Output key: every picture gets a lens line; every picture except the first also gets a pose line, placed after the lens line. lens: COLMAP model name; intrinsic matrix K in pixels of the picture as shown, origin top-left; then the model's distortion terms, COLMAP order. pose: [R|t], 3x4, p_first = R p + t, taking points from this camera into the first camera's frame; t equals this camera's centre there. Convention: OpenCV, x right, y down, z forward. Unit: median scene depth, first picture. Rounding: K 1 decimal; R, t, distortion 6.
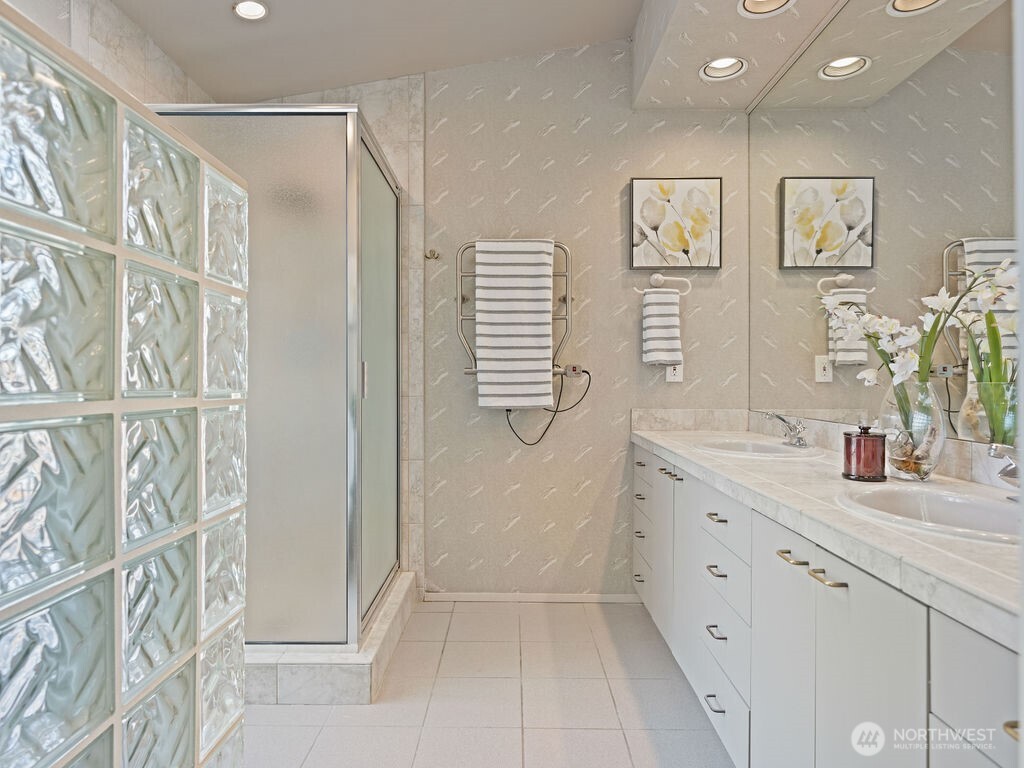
lens RADIAL K [[608.4, 0, 510.0], [0, 608.4, 383.7], [0, 0, 1]] dist [-0.004116, 0.006055]
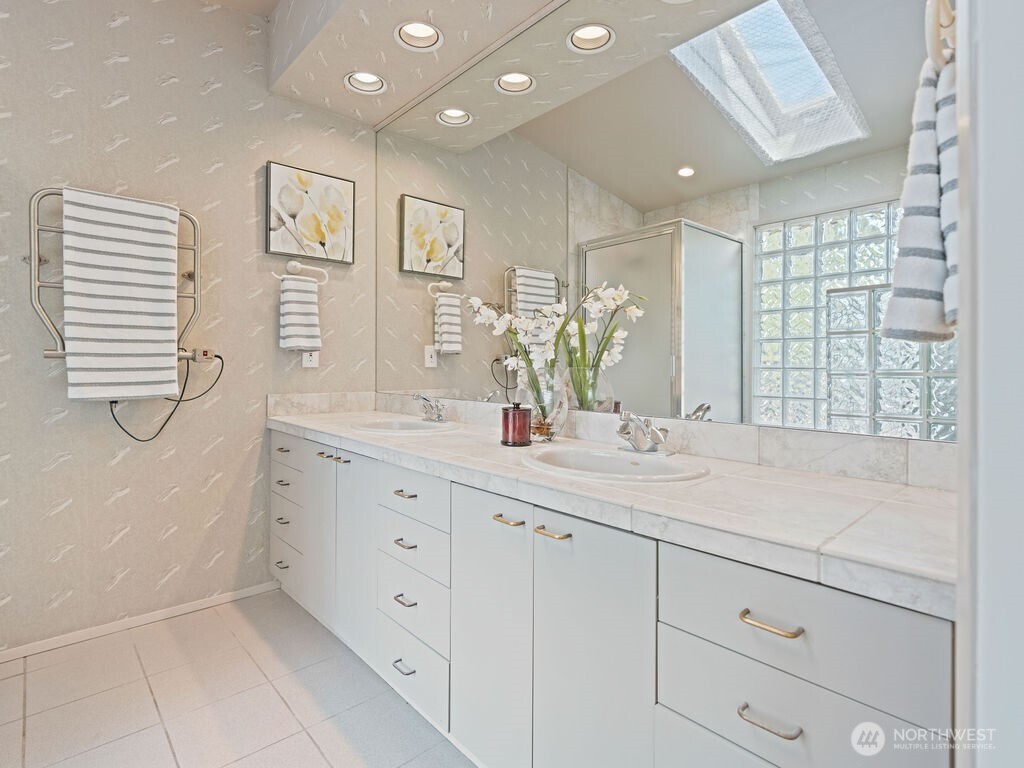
lens RADIAL K [[522.8, 0, 508.8], [0, 522.8, 368.2], [0, 0, 1]] dist [-0.011074, 0.005320]
pose [[0.734326, -0.001995, 0.678794, -0.088664], [0.002620, 0.999997, 0.000105, -0.000744], [-0.678792, 0.001702, 0.734329, 0.116390]]
